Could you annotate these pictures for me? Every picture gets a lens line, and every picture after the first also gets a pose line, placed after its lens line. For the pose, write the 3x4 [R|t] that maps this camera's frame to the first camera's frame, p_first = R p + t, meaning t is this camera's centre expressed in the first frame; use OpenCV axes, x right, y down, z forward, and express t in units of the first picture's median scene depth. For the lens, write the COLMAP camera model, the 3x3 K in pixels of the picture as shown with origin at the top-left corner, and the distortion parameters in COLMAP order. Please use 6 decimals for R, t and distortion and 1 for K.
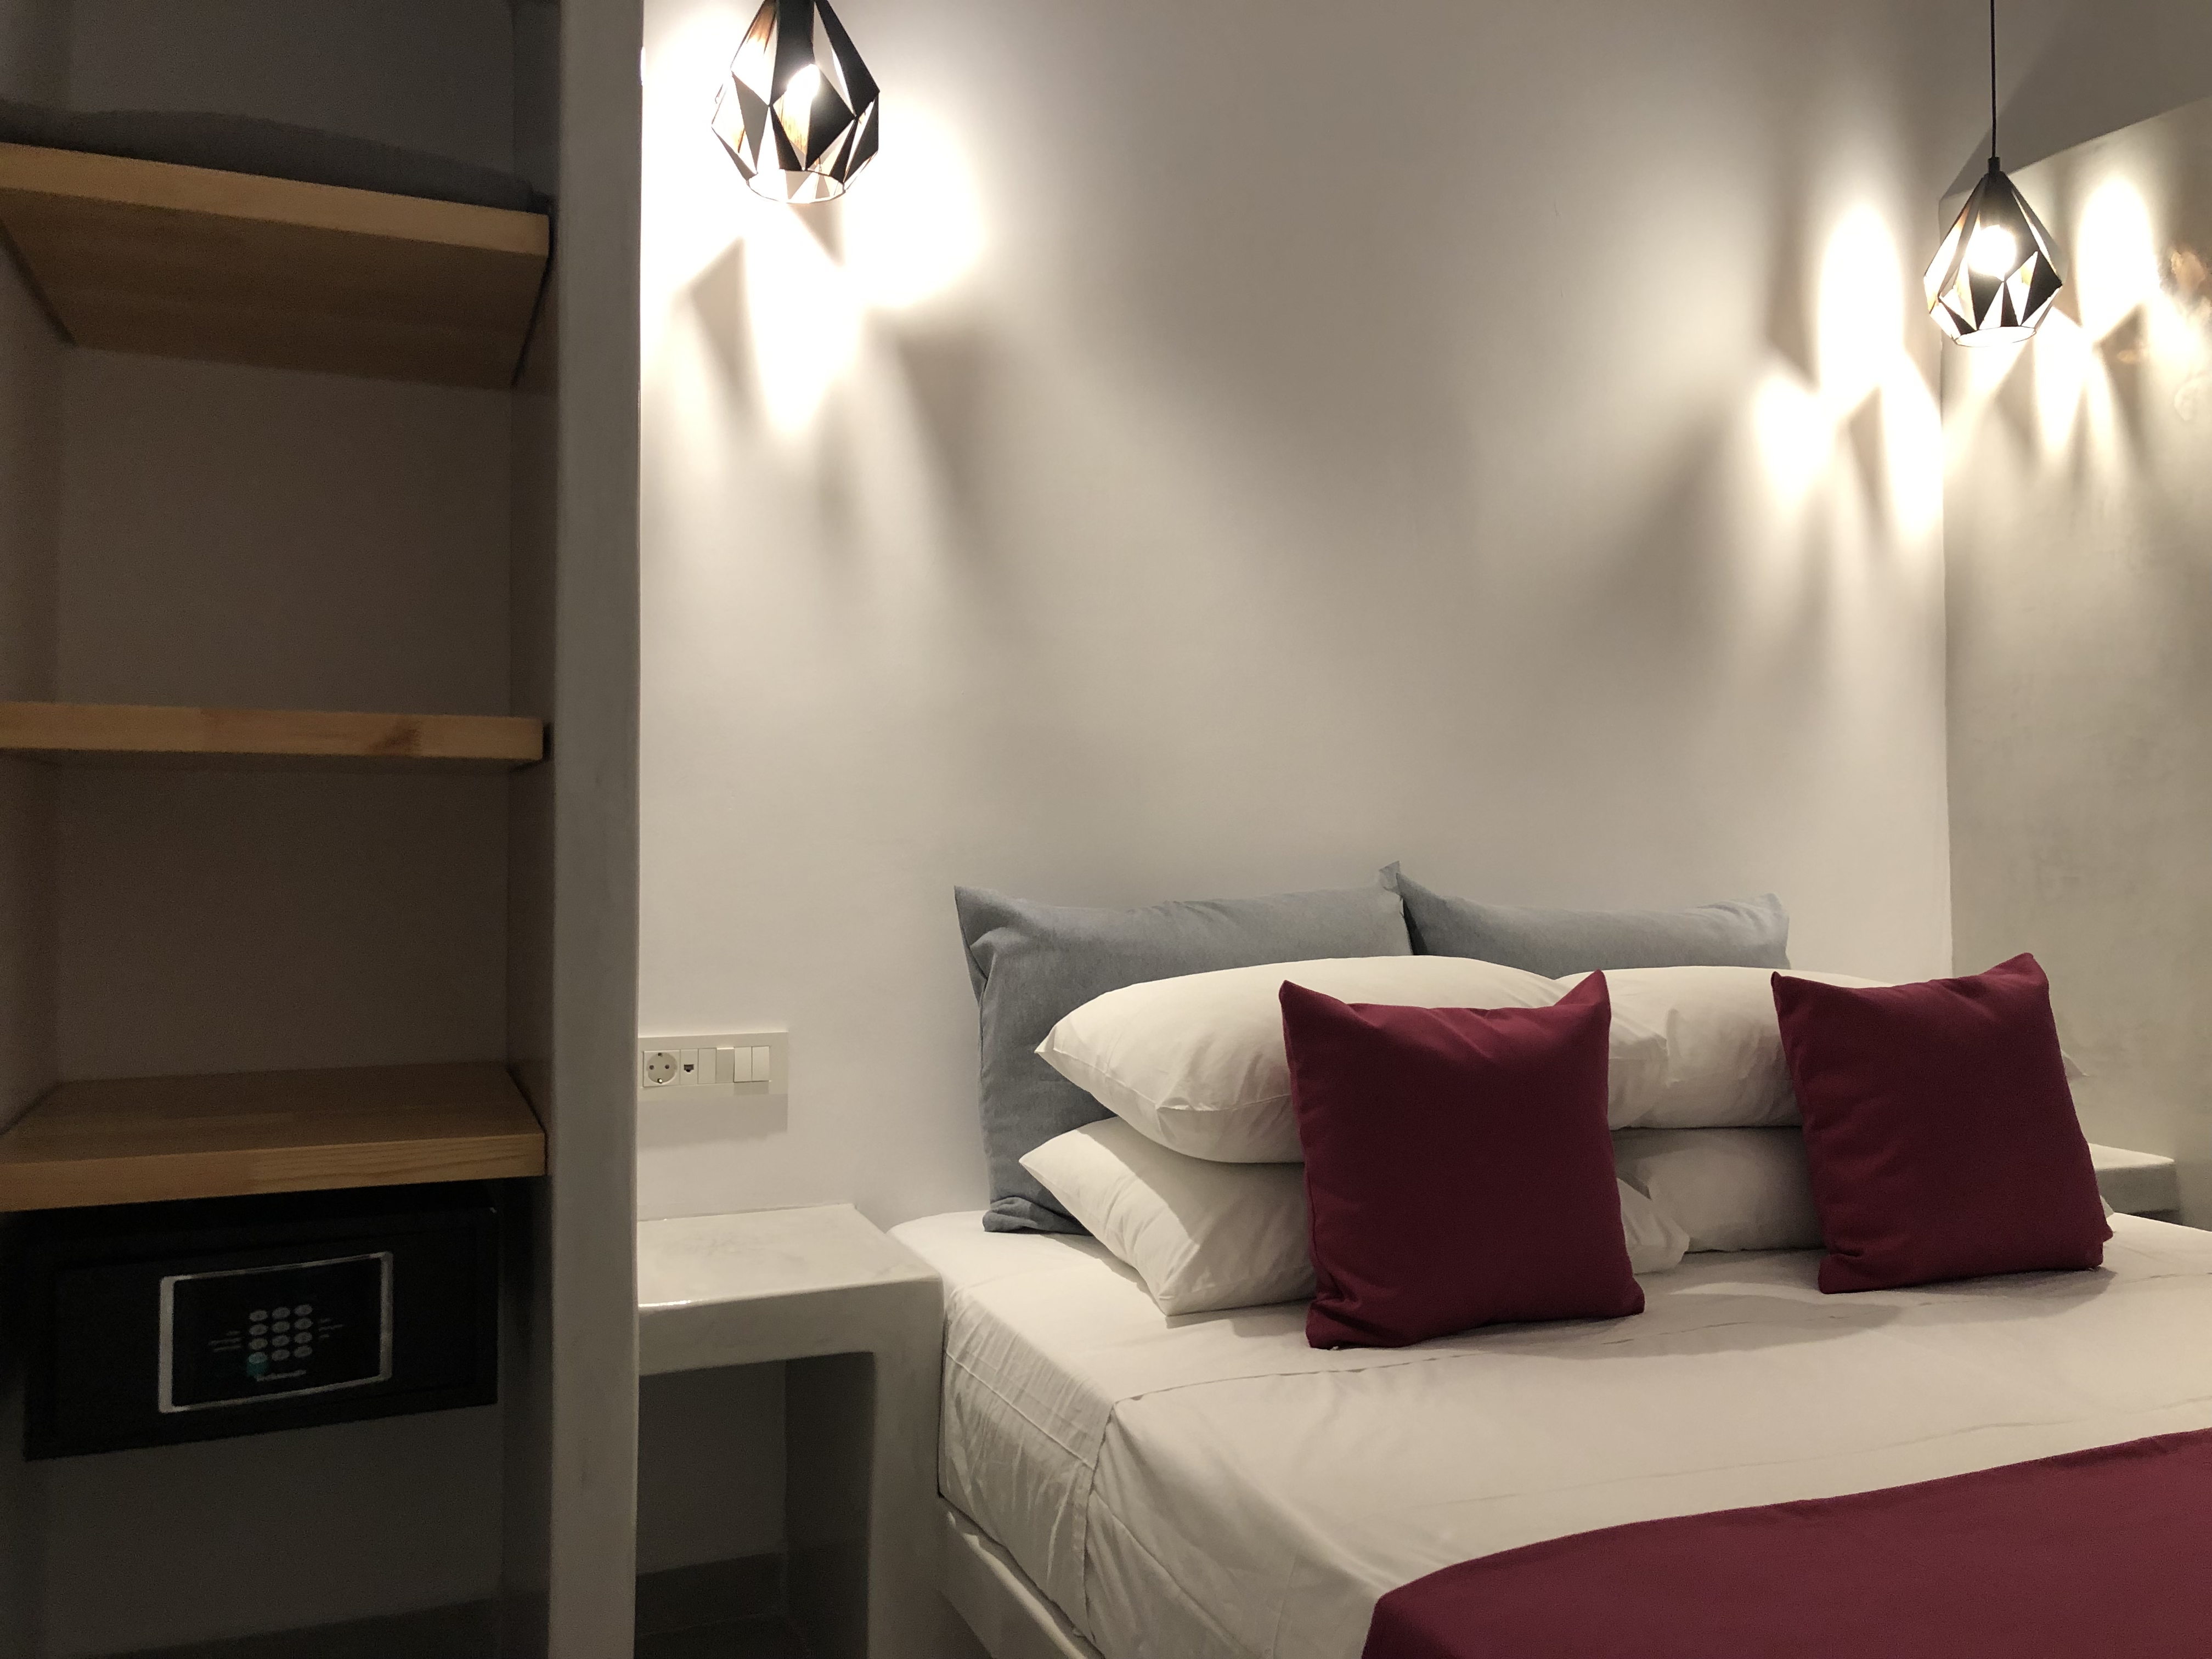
lens RADIAL K [[1791.9, 0, 1119.0], [0, 1791.9, 817.9], [0, 0, 1]] dist [0.009668, -0.006010]
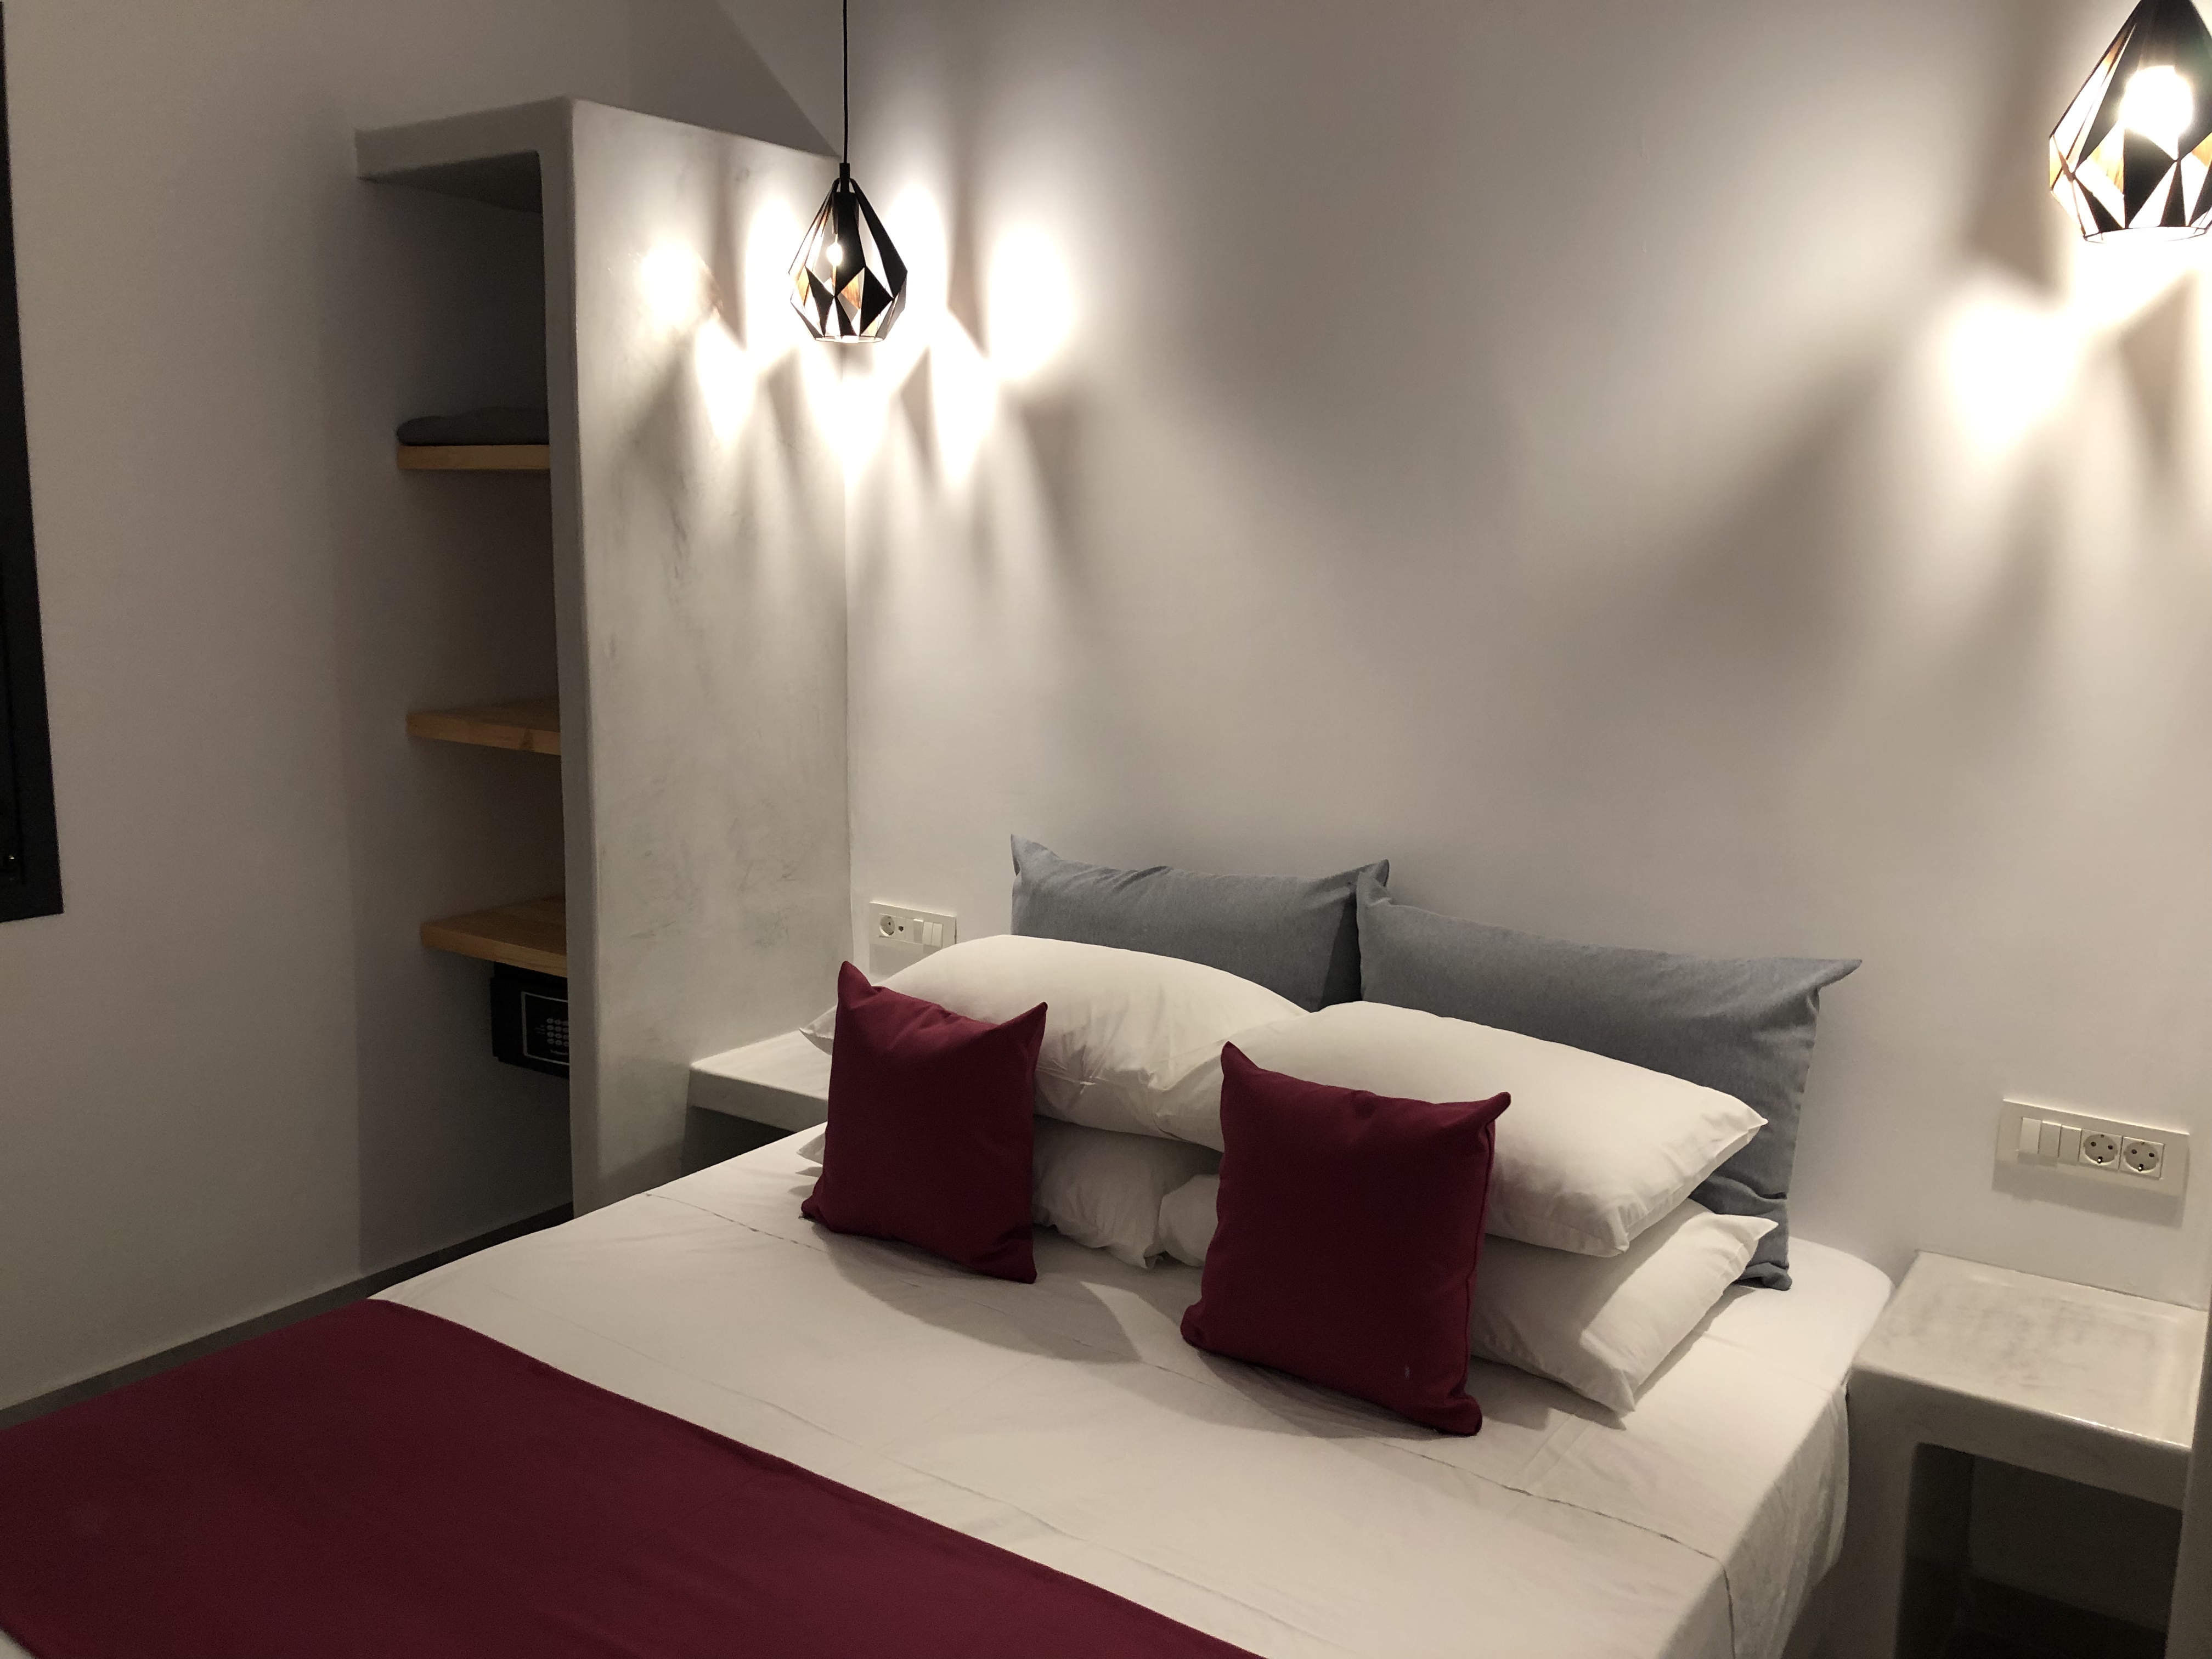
lens RADIAL K [[1791.9, 0, 1114.1], [0, 1791.9, 807.9], [0, 0, 1]] dist [0.009668, -0.006010]
pose [[0.546579, 0.135933, -0.826301, 1.190814], [-0.000847, 0.986826, 0.161781, -0.223217], [0.837407, -0.087726, 0.539494, 0.387951]]
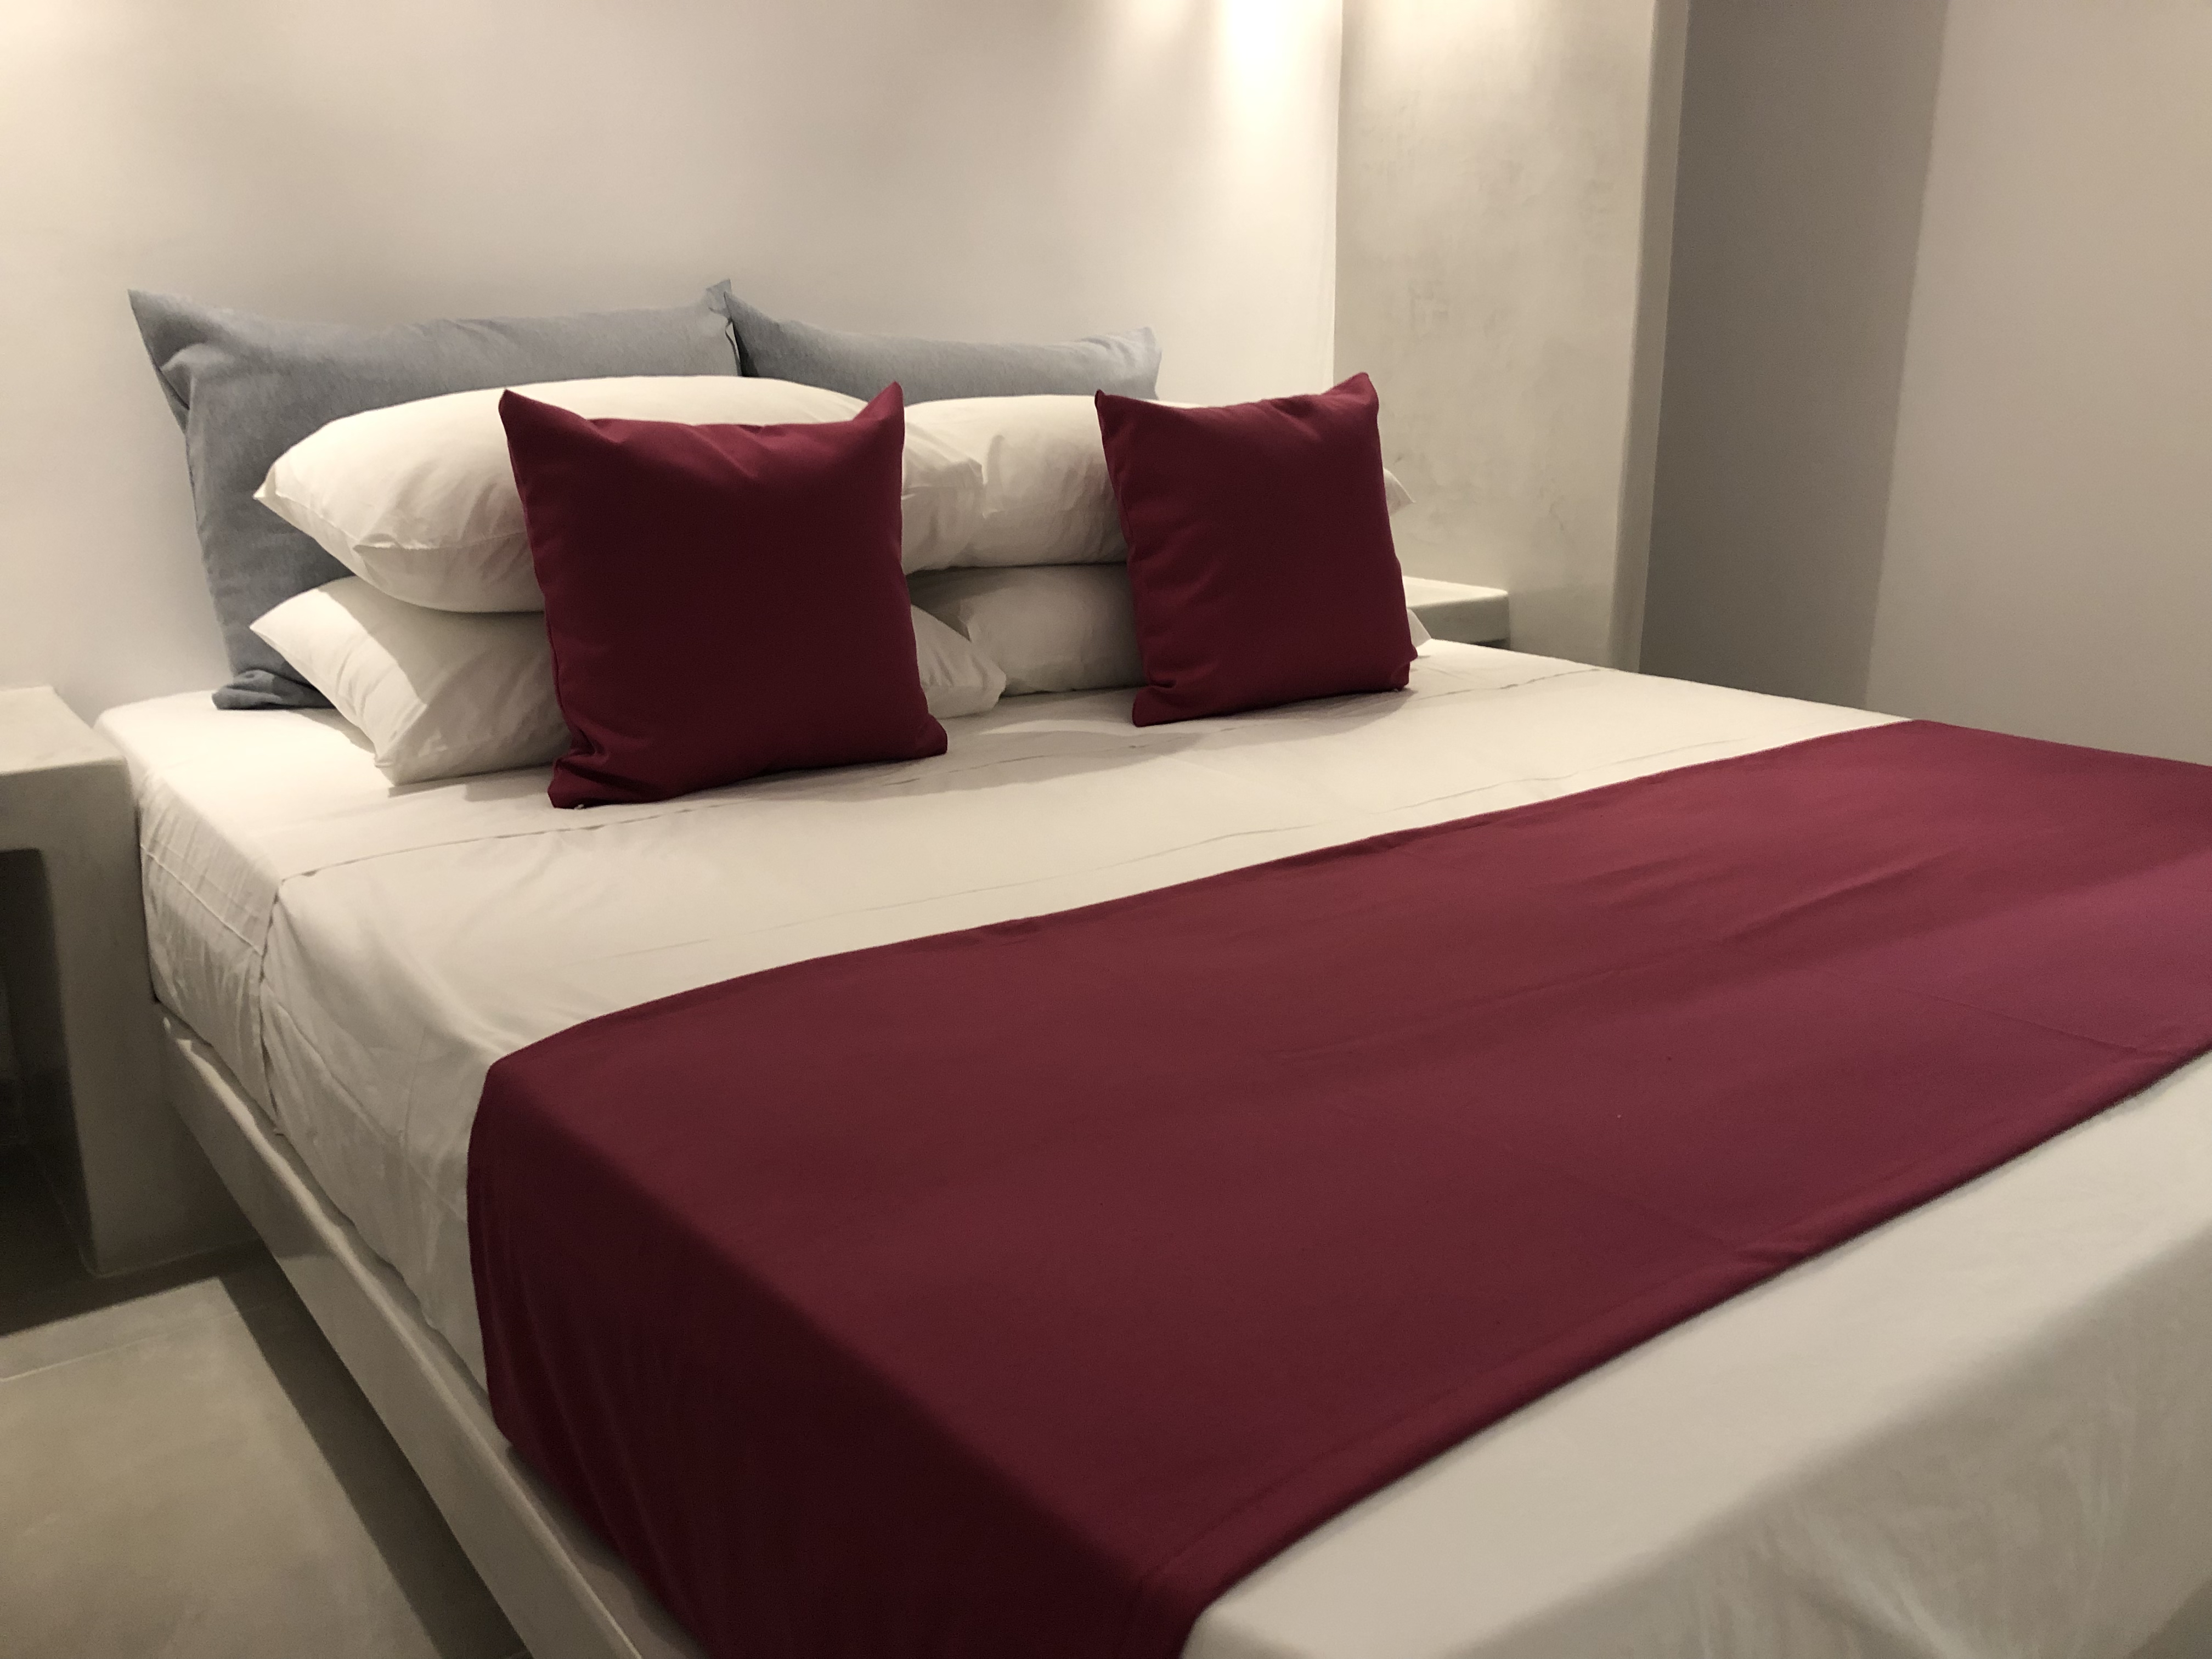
lens RADIAL K [[1791.9, 0, 1098.7], [0, 1791.9, 851.6], [0, 0, 1]] dist [0.009668, -0.006010]
pose [[0.965704, -0.068716, 0.250389, 0.122078], [-0.007373, 0.956698, 0.290988, 0.046327], [-0.259543, -0.282854, 0.923380, 0.086066]]
